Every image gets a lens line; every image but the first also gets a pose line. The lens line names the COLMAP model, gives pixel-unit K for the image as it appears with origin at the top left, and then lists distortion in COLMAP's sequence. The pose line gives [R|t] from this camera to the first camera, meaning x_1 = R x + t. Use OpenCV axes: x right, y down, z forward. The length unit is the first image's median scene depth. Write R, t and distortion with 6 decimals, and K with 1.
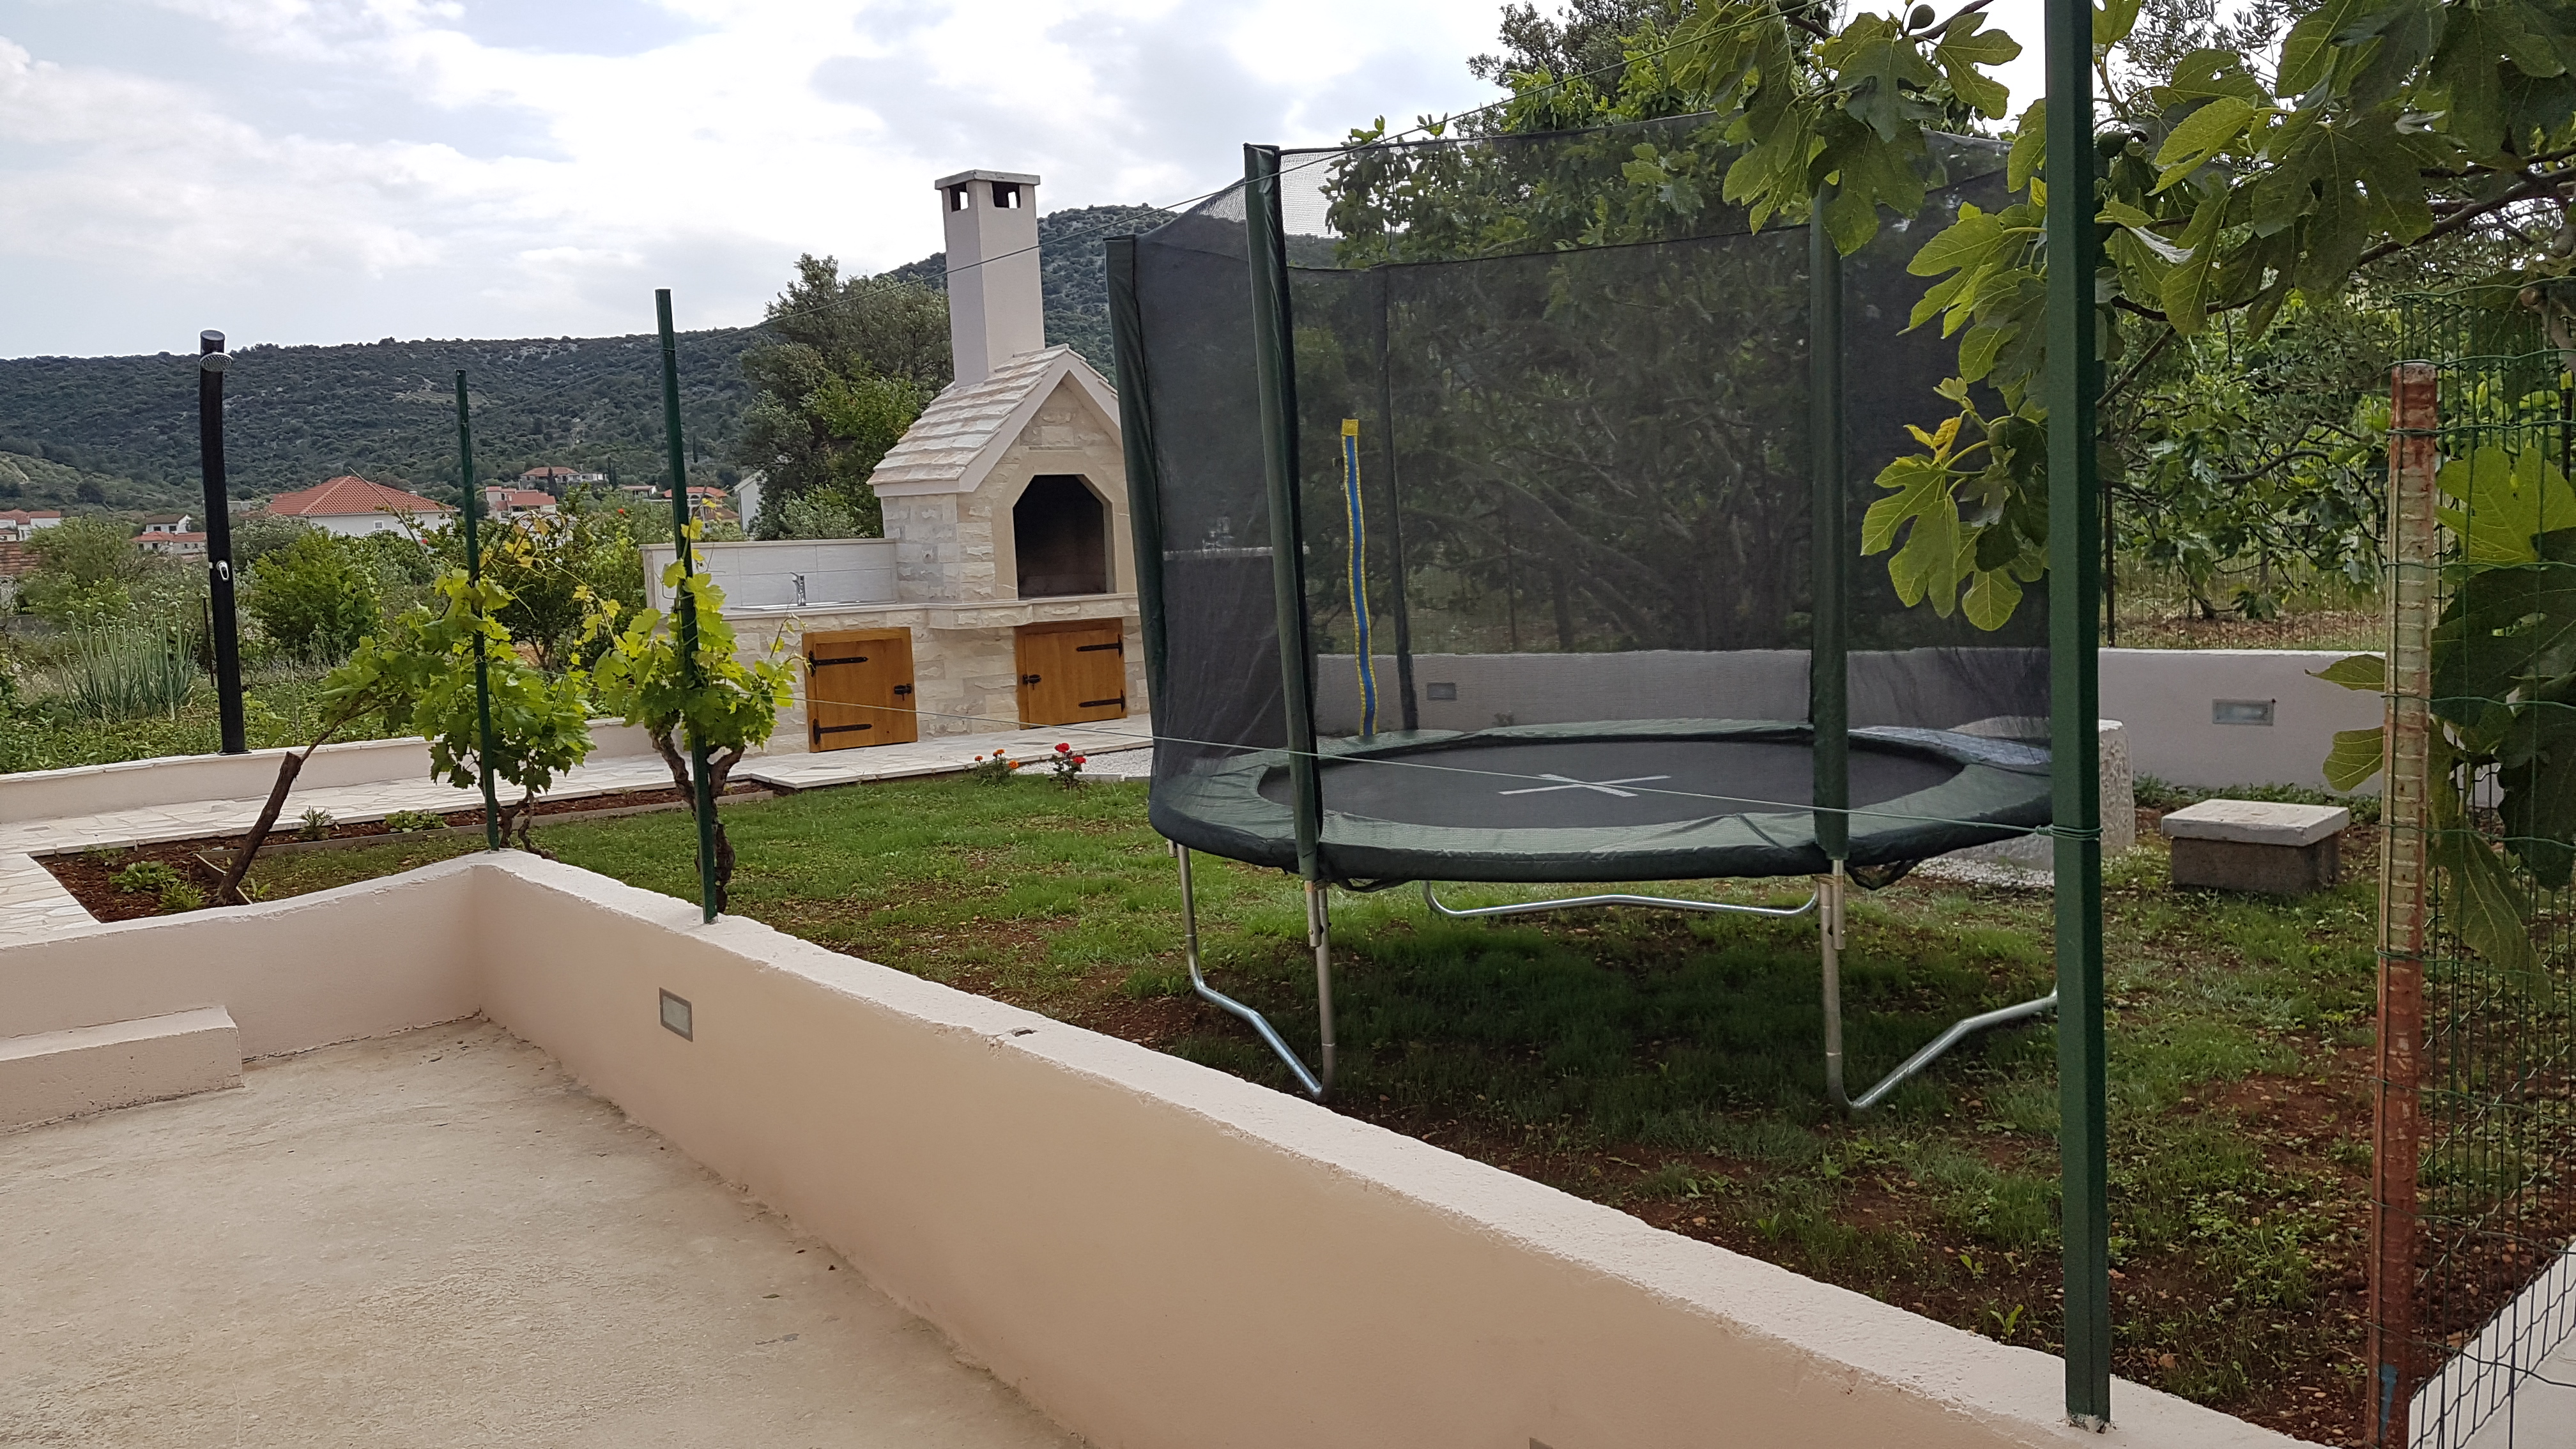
lens RADIAL K [[1837.5, 0, 1288.0], [0, 1837.5, 724.5], [0, 0, 1]] dist [0.155763, -0.000668]
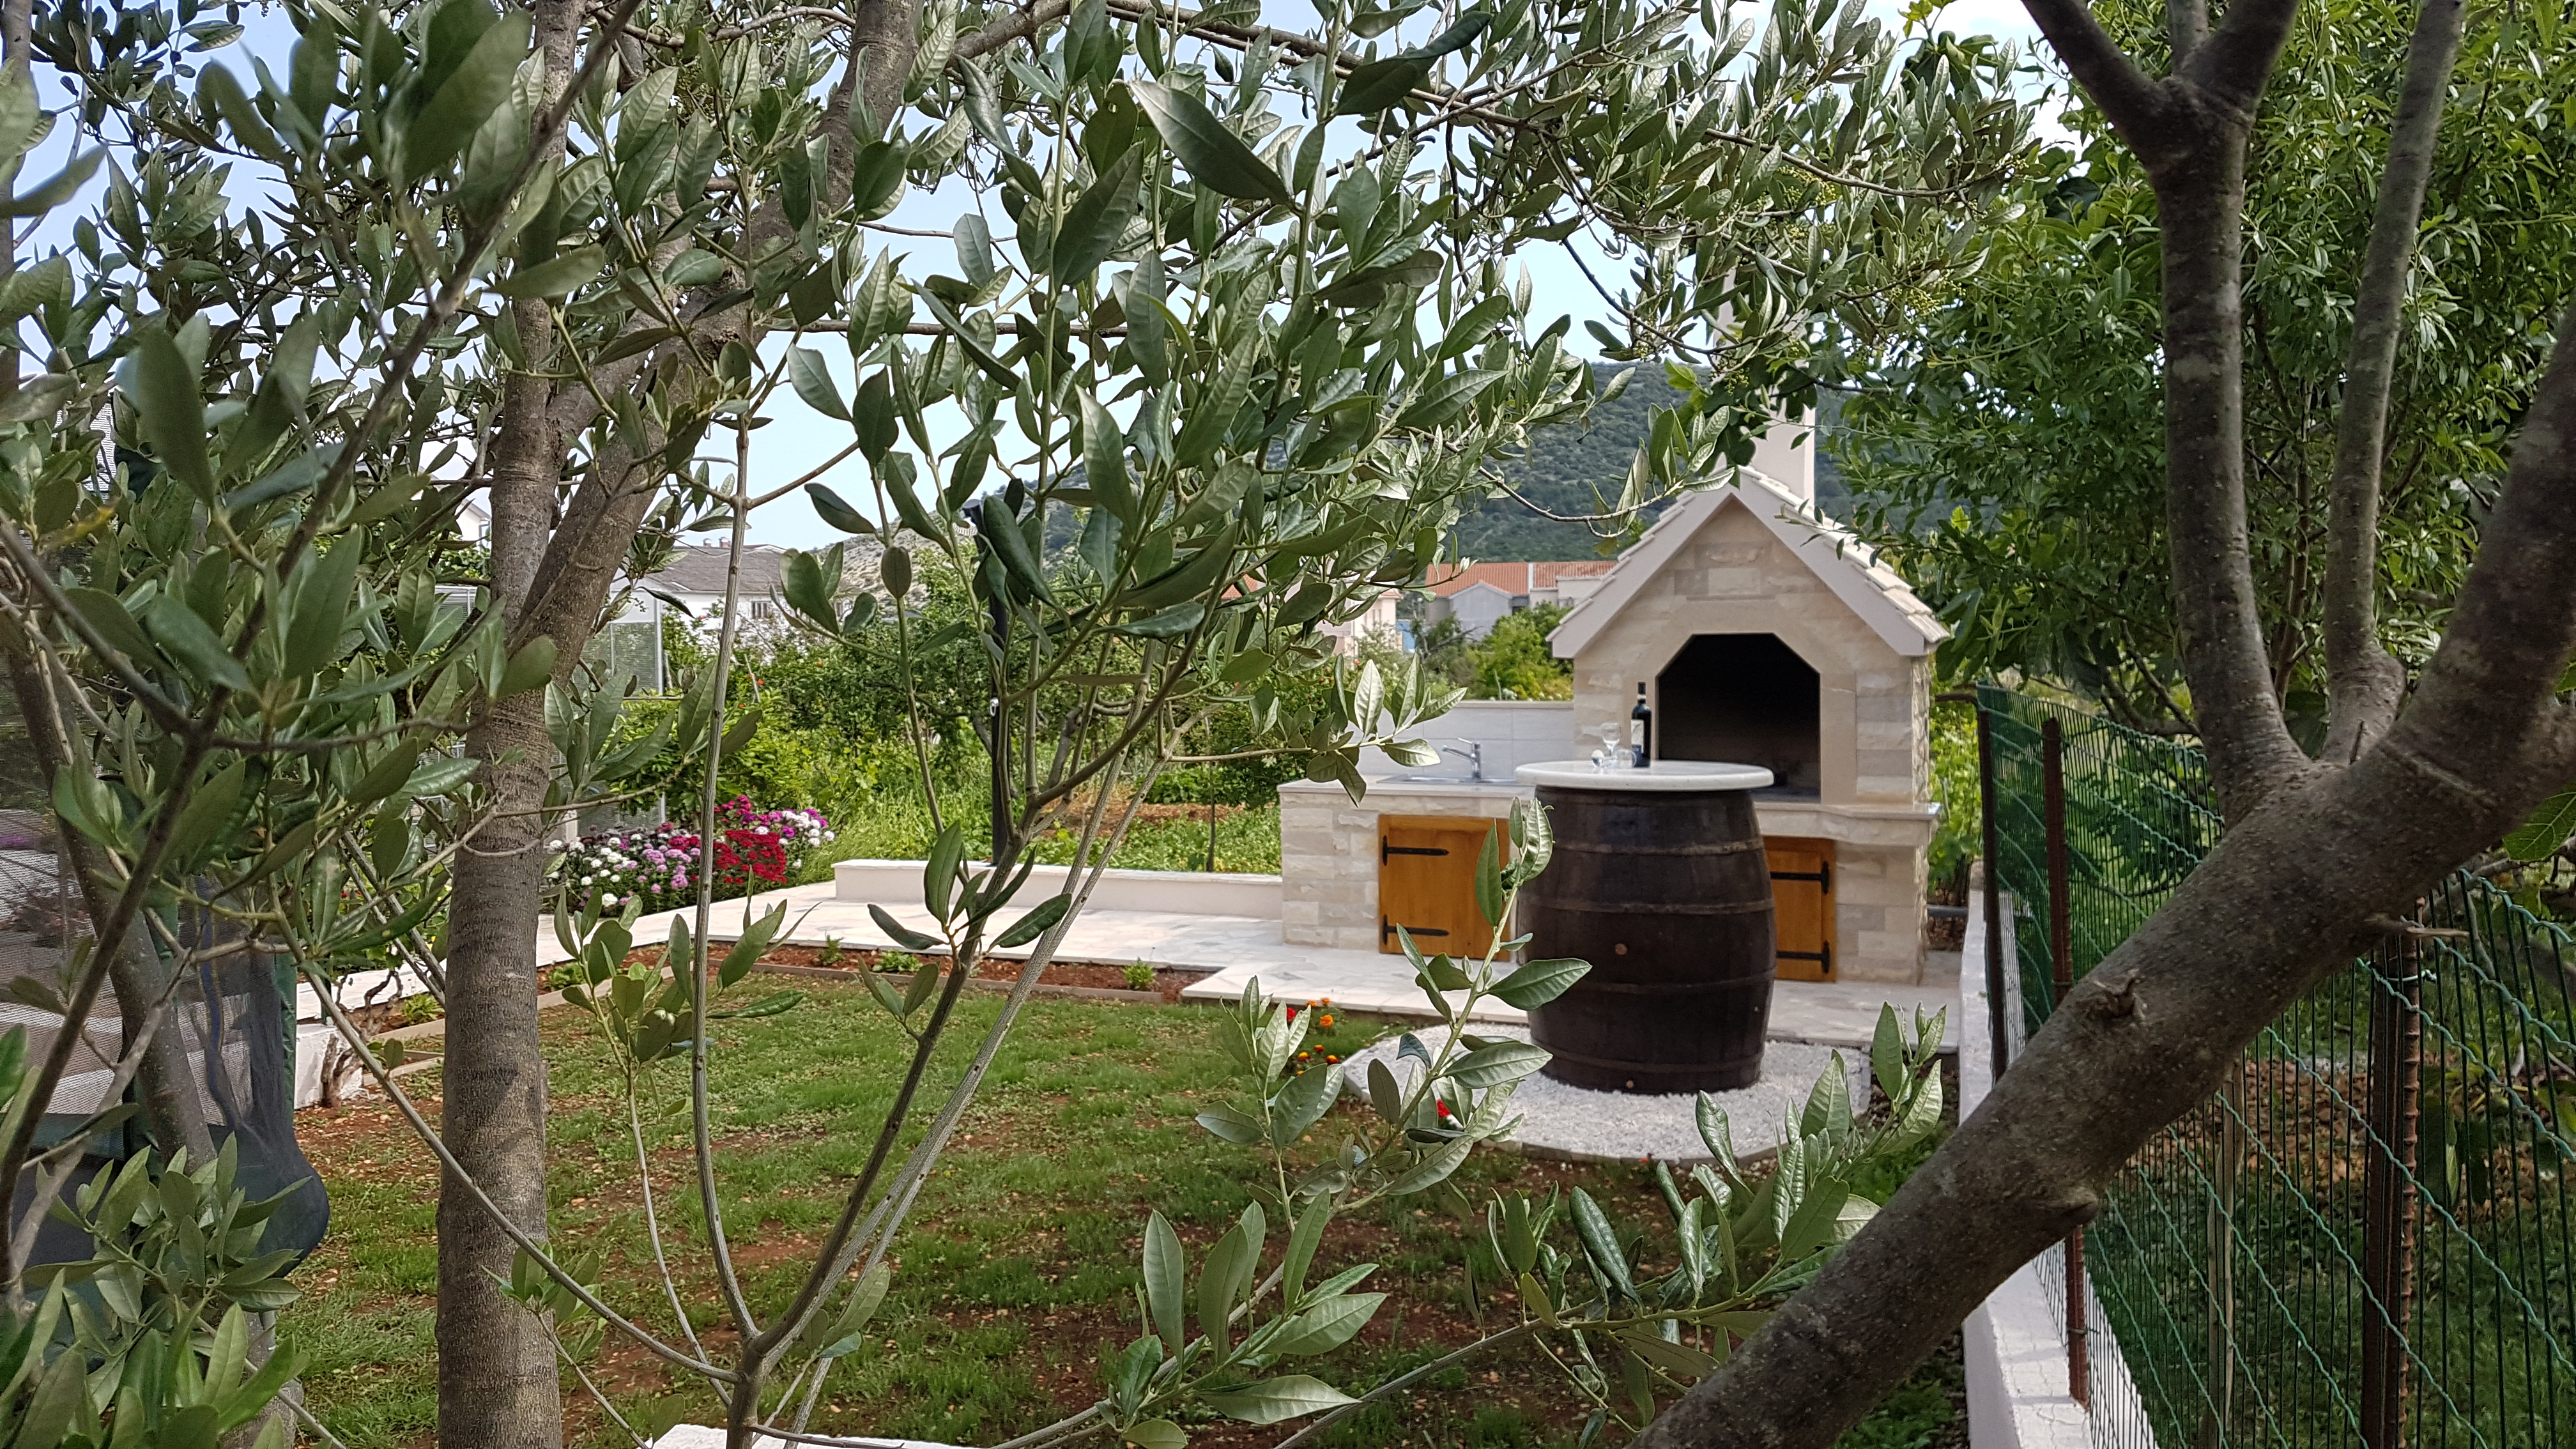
lens RADIAL K [[1911.3, 0, 1272.0], [0, 1911.3, 759.5], [0, 0, 1]] dist [0.221586, -0.444996]
pose [[0.501755, 0.096801, -0.859576, 0.447653], [-0.101862, 0.993417, 0.052414, -0.108505], [0.858991, 0.061259, 0.508312, 0.466160]]
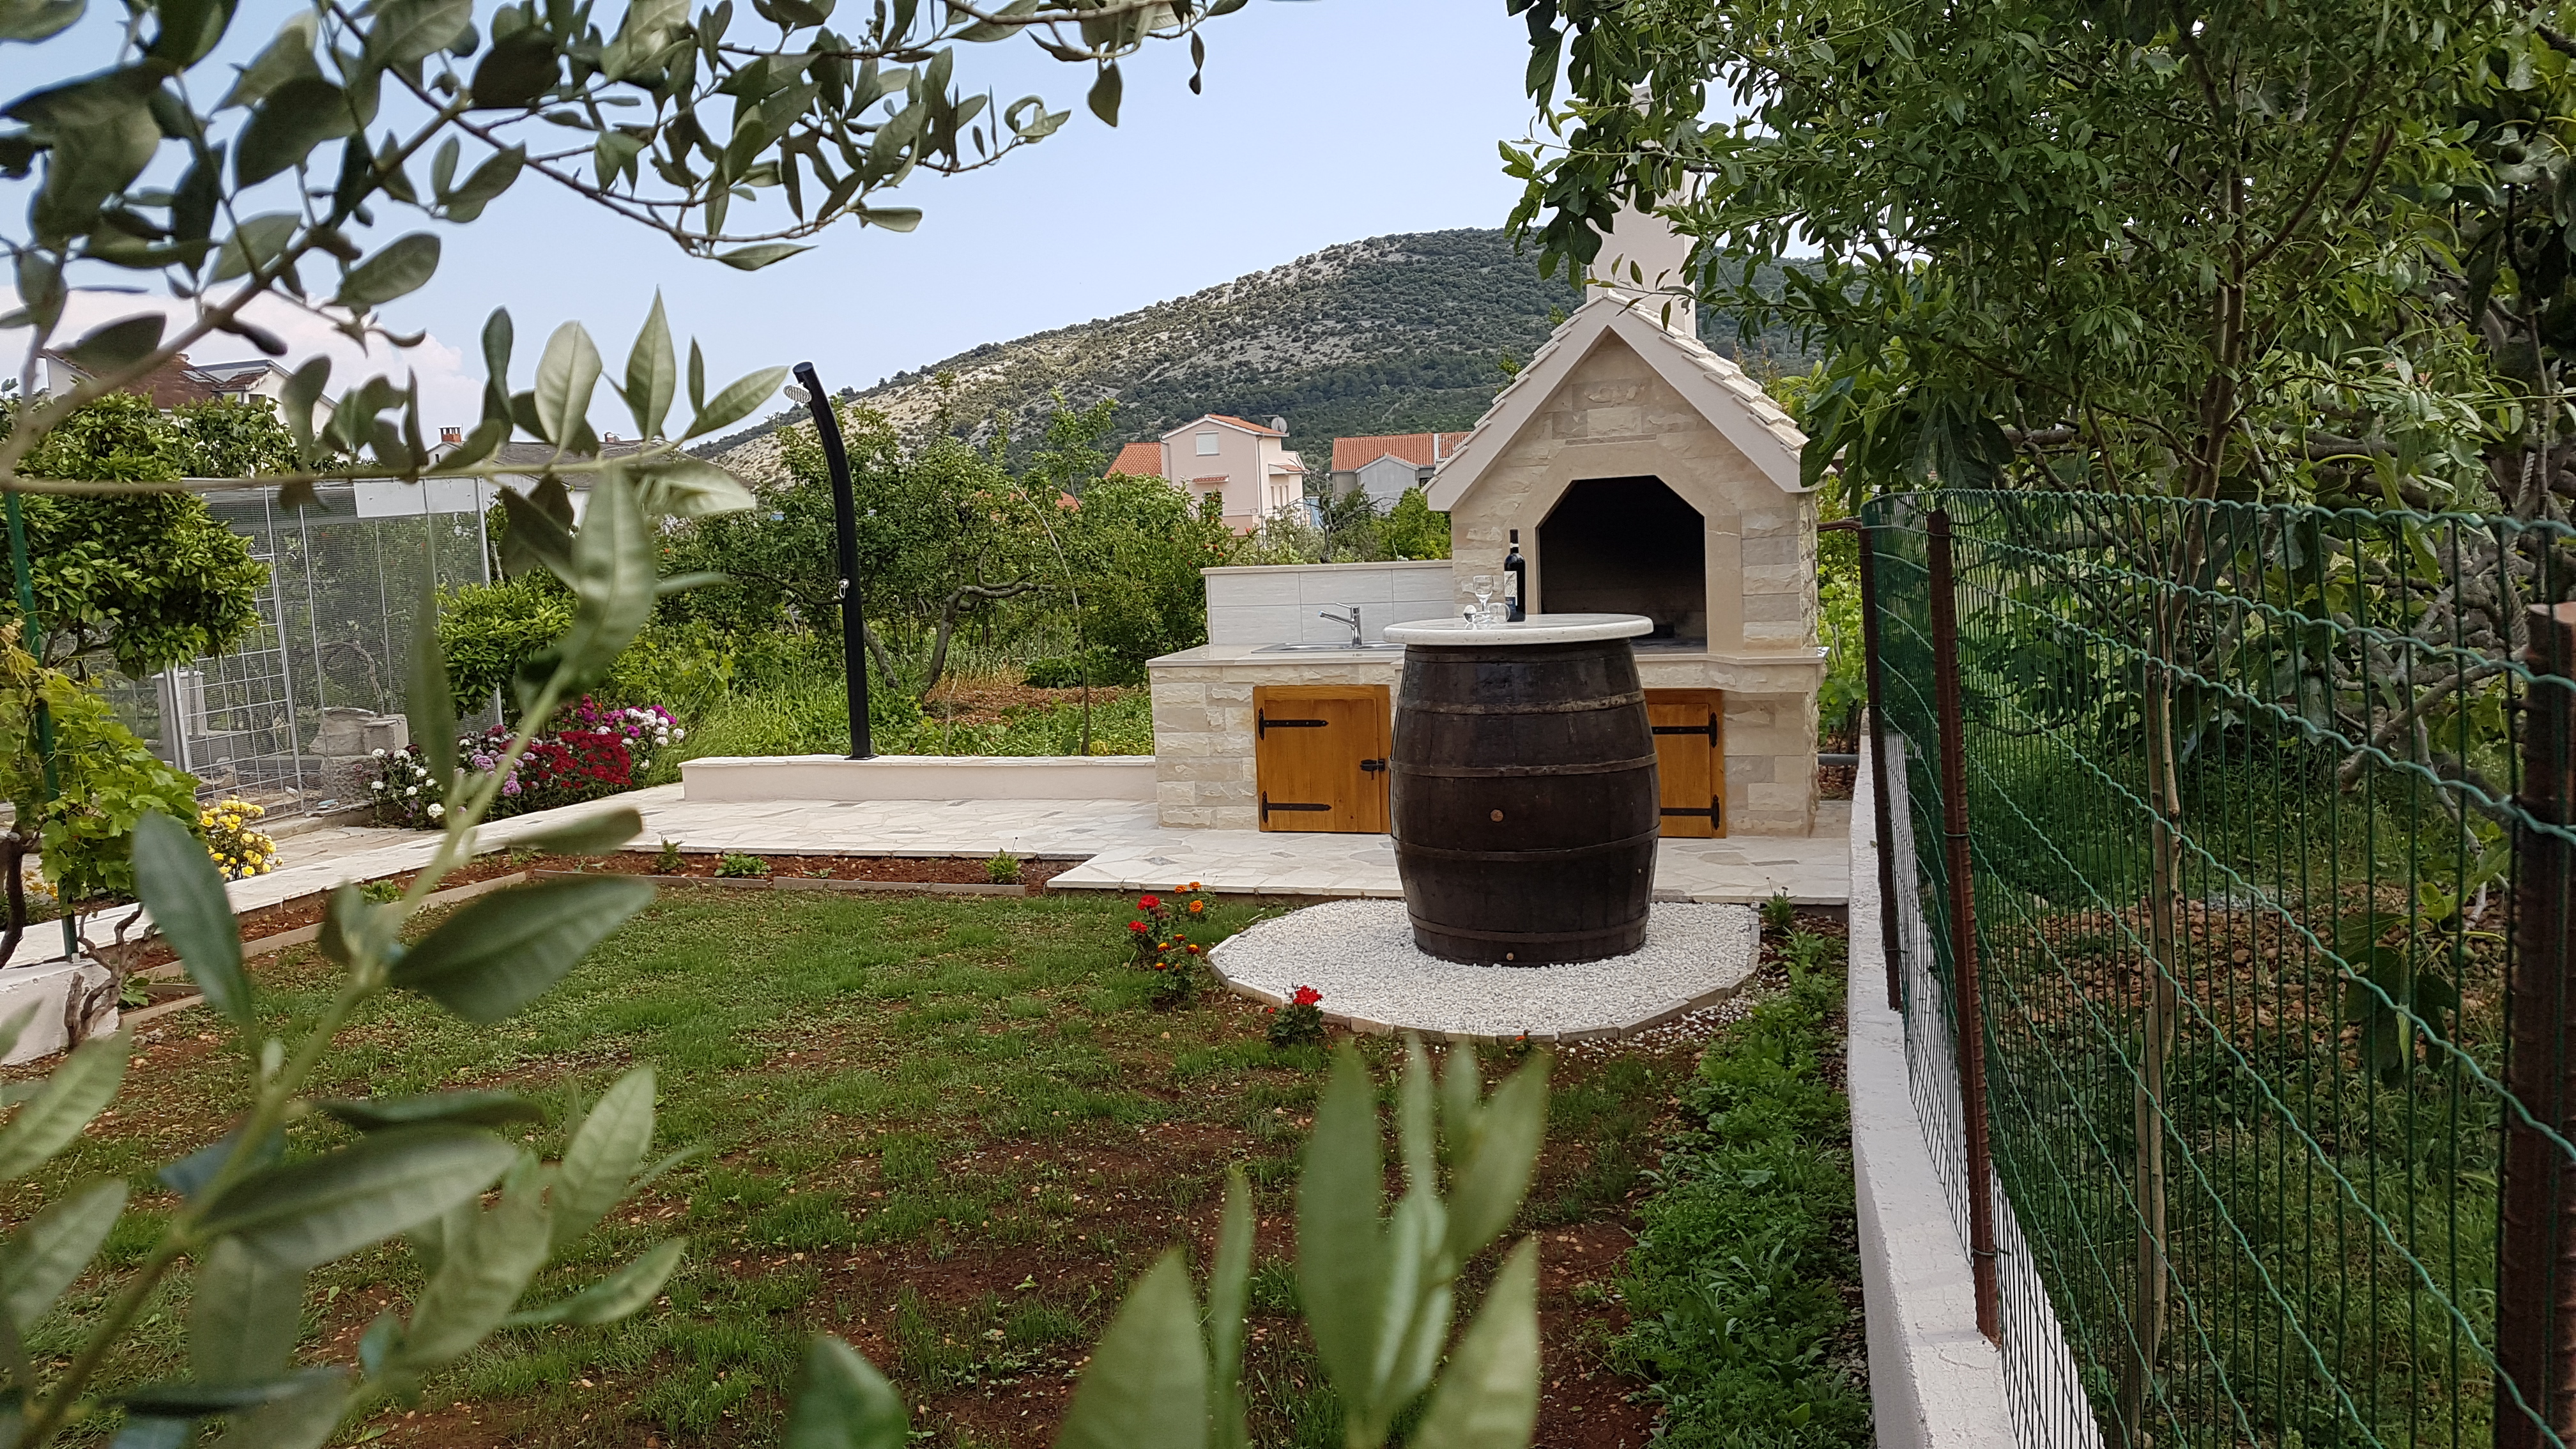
lens RADIAL K [[1906.5, 0, 1288.0], [0, 1906.5, 724.5], [0, 0, 1]] dist [0.169861, -0.287934]
pose [[0.548438, 0.111862, -0.828675, 0.416763], [-0.063651, 0.993721, 0.092015, -0.103143], [0.833765, 0.002281, 0.552115, 0.509748]]
